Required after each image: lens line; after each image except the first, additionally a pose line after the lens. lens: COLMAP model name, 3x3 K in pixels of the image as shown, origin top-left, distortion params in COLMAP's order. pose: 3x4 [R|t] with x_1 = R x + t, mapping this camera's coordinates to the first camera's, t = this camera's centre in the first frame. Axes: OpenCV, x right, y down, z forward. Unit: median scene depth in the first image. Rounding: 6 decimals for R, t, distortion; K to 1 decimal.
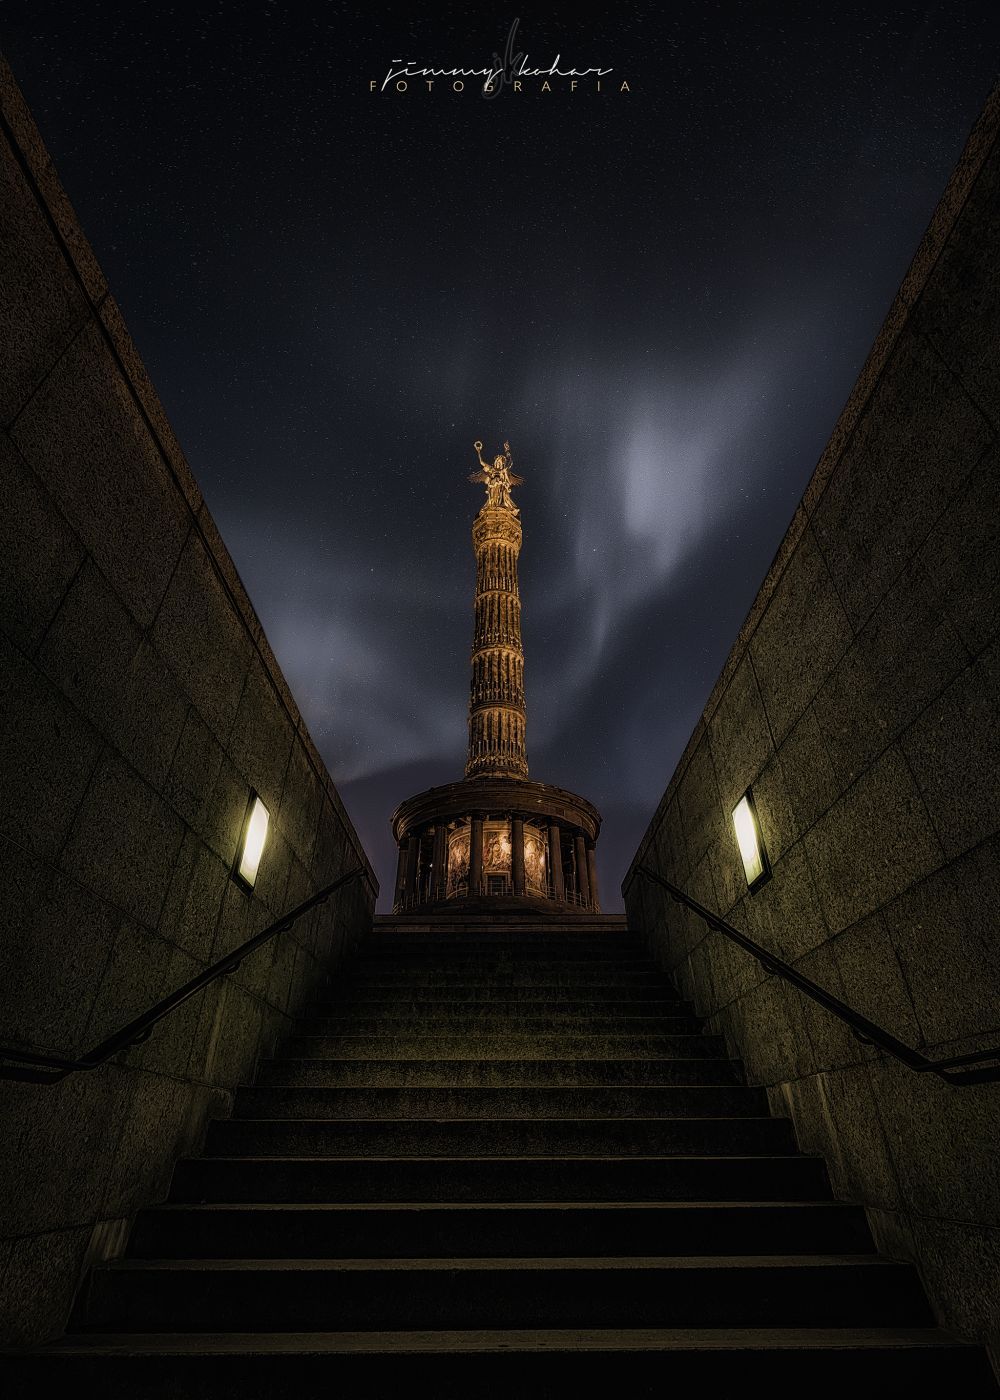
lens RADIAL K [[643.1, 0, 507.0], [0, 643.1, 659.3], [0, 0, 1]] dist [-0.000637, -0.000348]
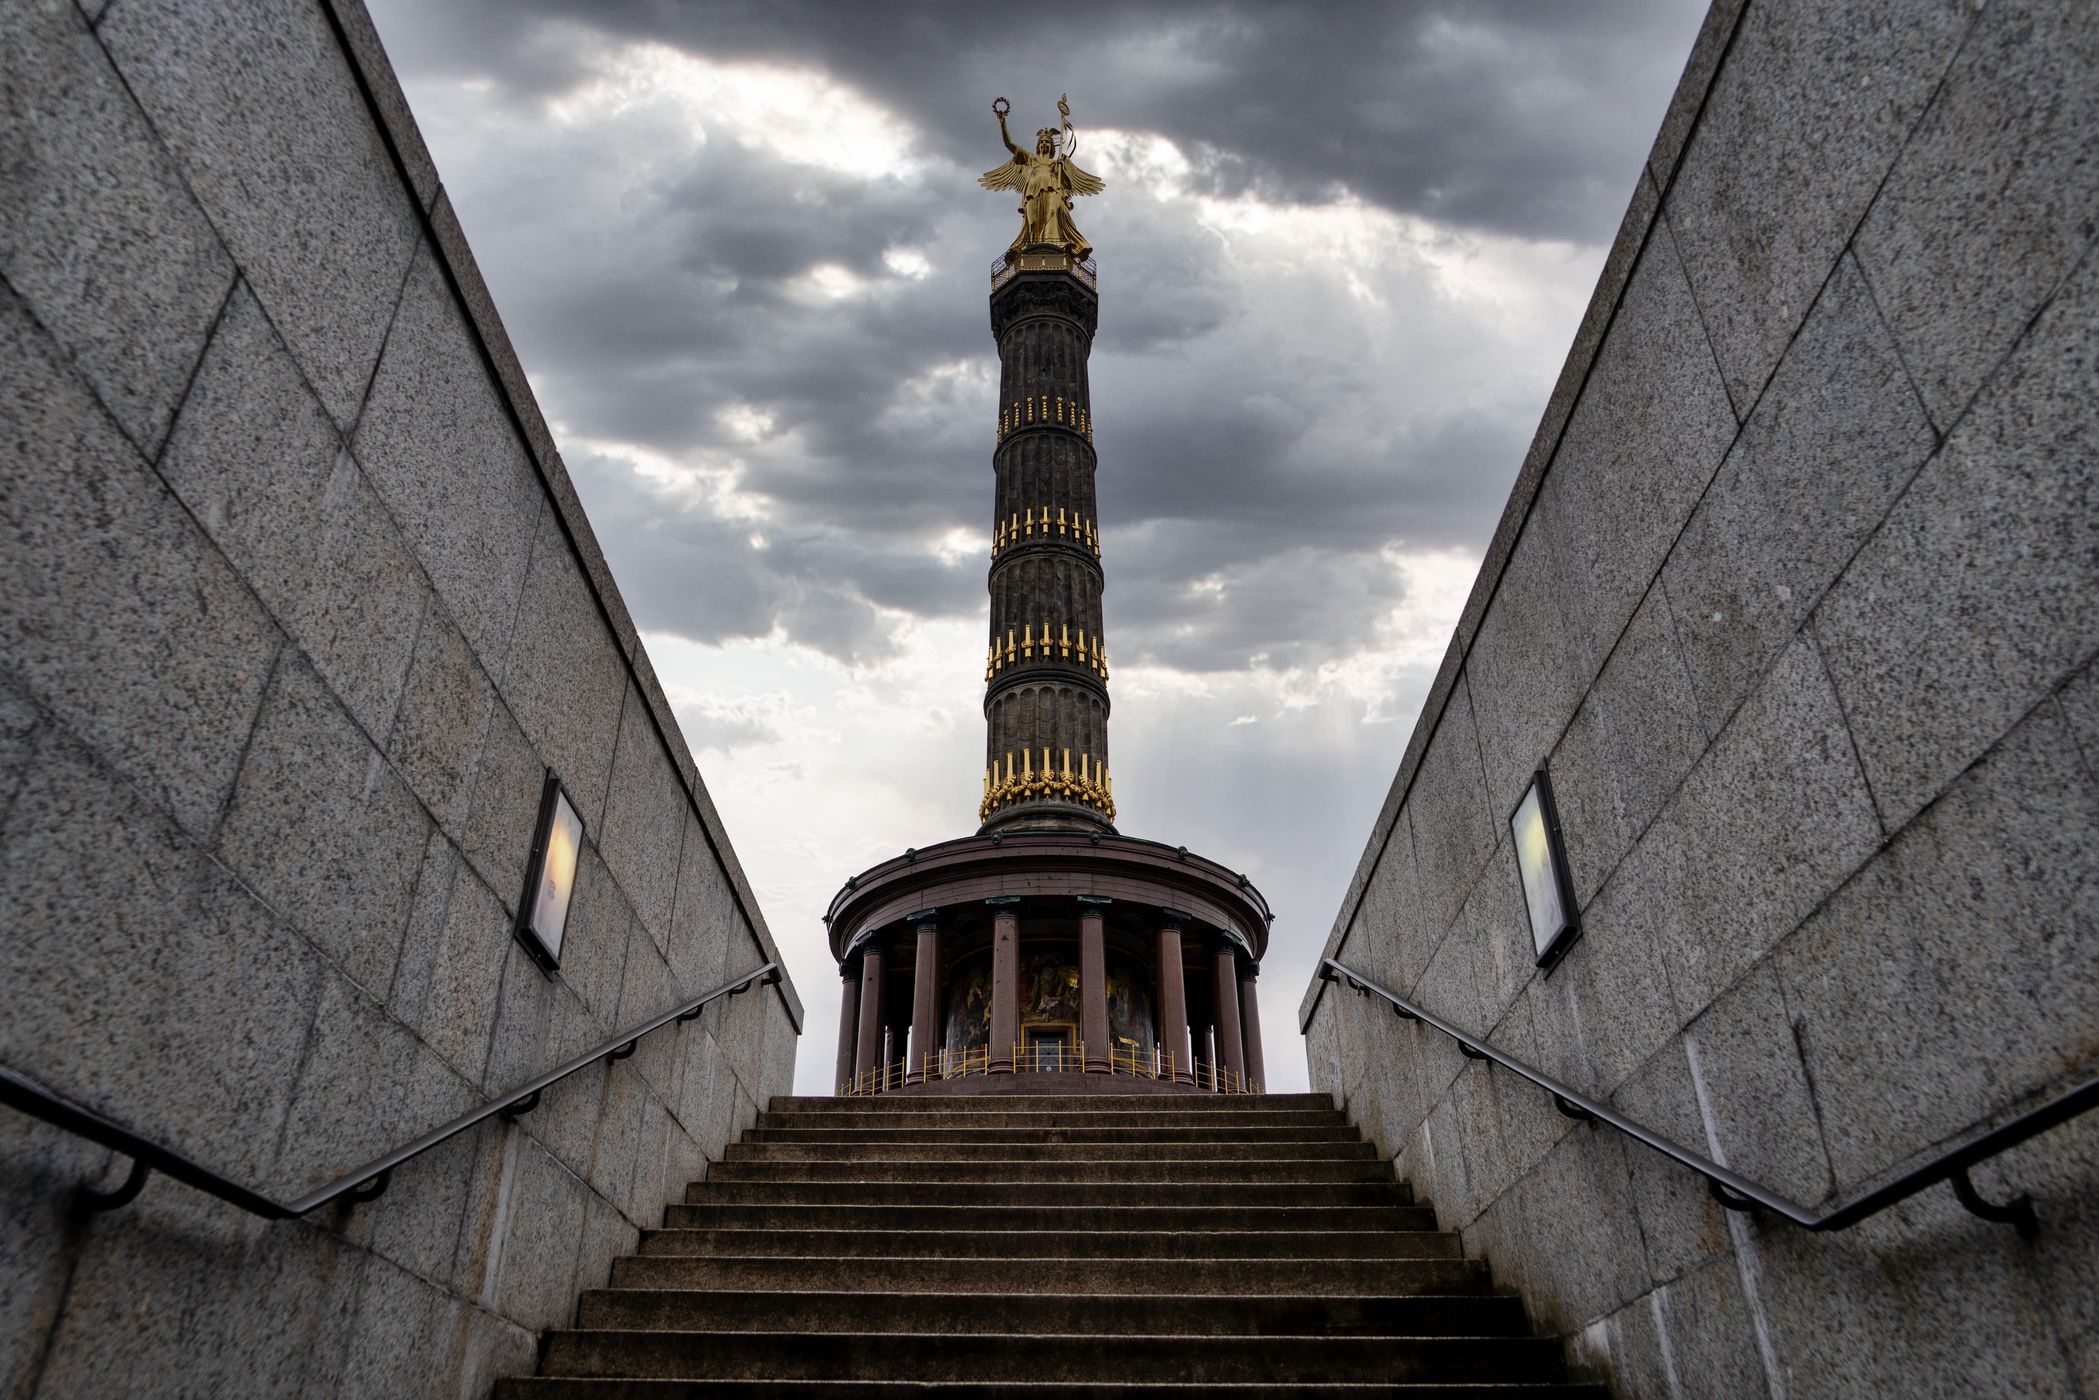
lens RADIAL K [[1403.8, 0, 1021.7], [0, 1403.8, 685.1], [0, 0, 1]] dist [-0.023547, 0.003339]
pose [[0.999338, -0.007399, -0.035628, 0.015807], [0.009765, 0.997726, 0.066689, 0.065973], [0.035054, -0.066993, 0.997137, -0.086067]]
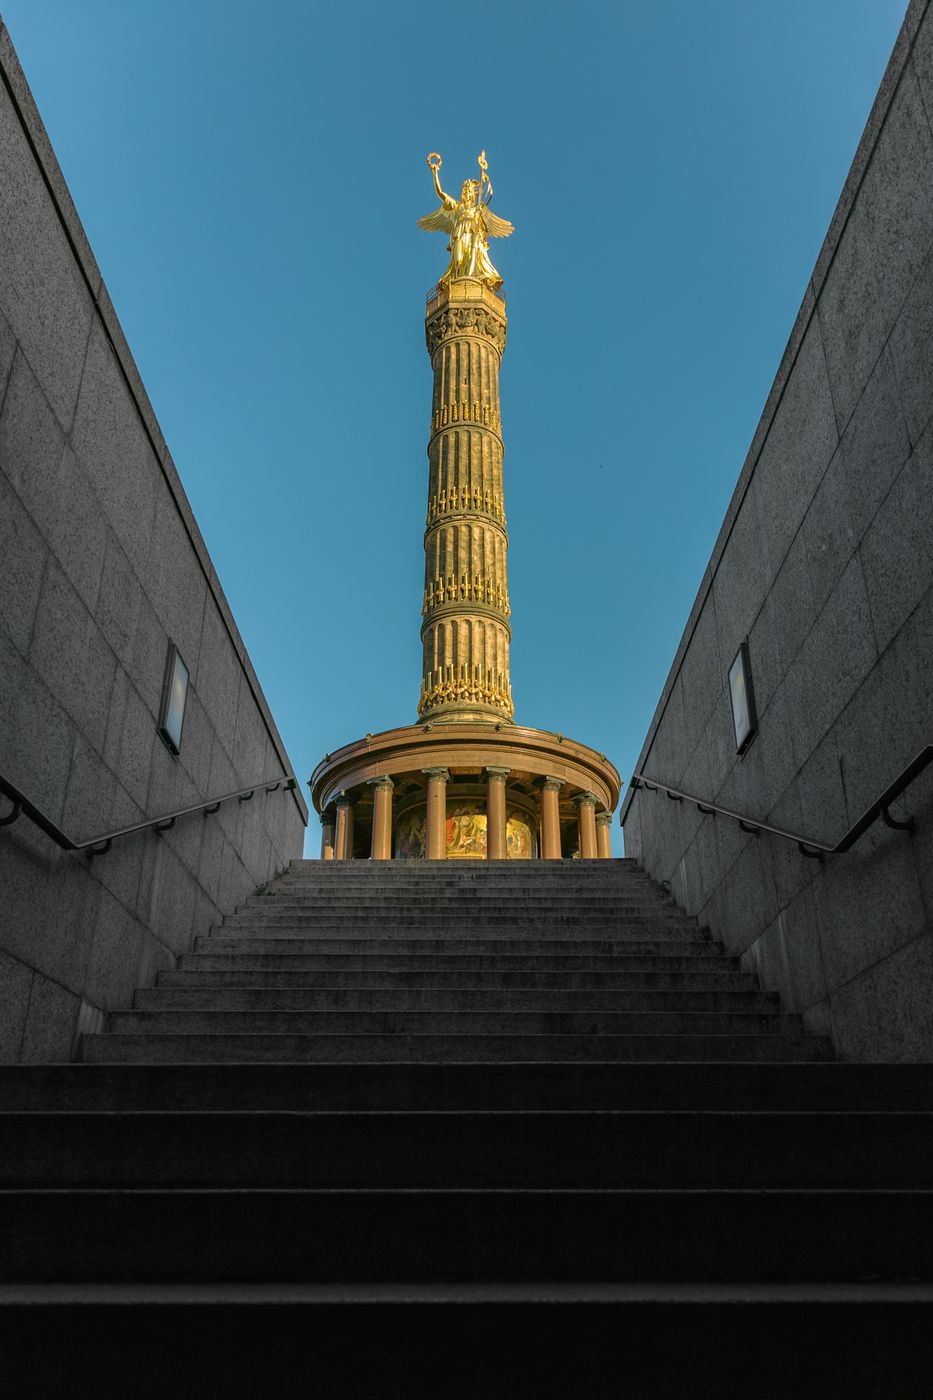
lens RADIAL K [[1049.0, 0, 469.7], [0, 1049.0, 795.5], [0, 0, 1]] dist [0.008998, 0.002504]
pose [[0.999874, 0.002791, -0.015629, 0.031634], [0.000803, 0.974276, 0.225358, 0.090611], [0.015856, -0.225342, 0.974151, -0.436144]]
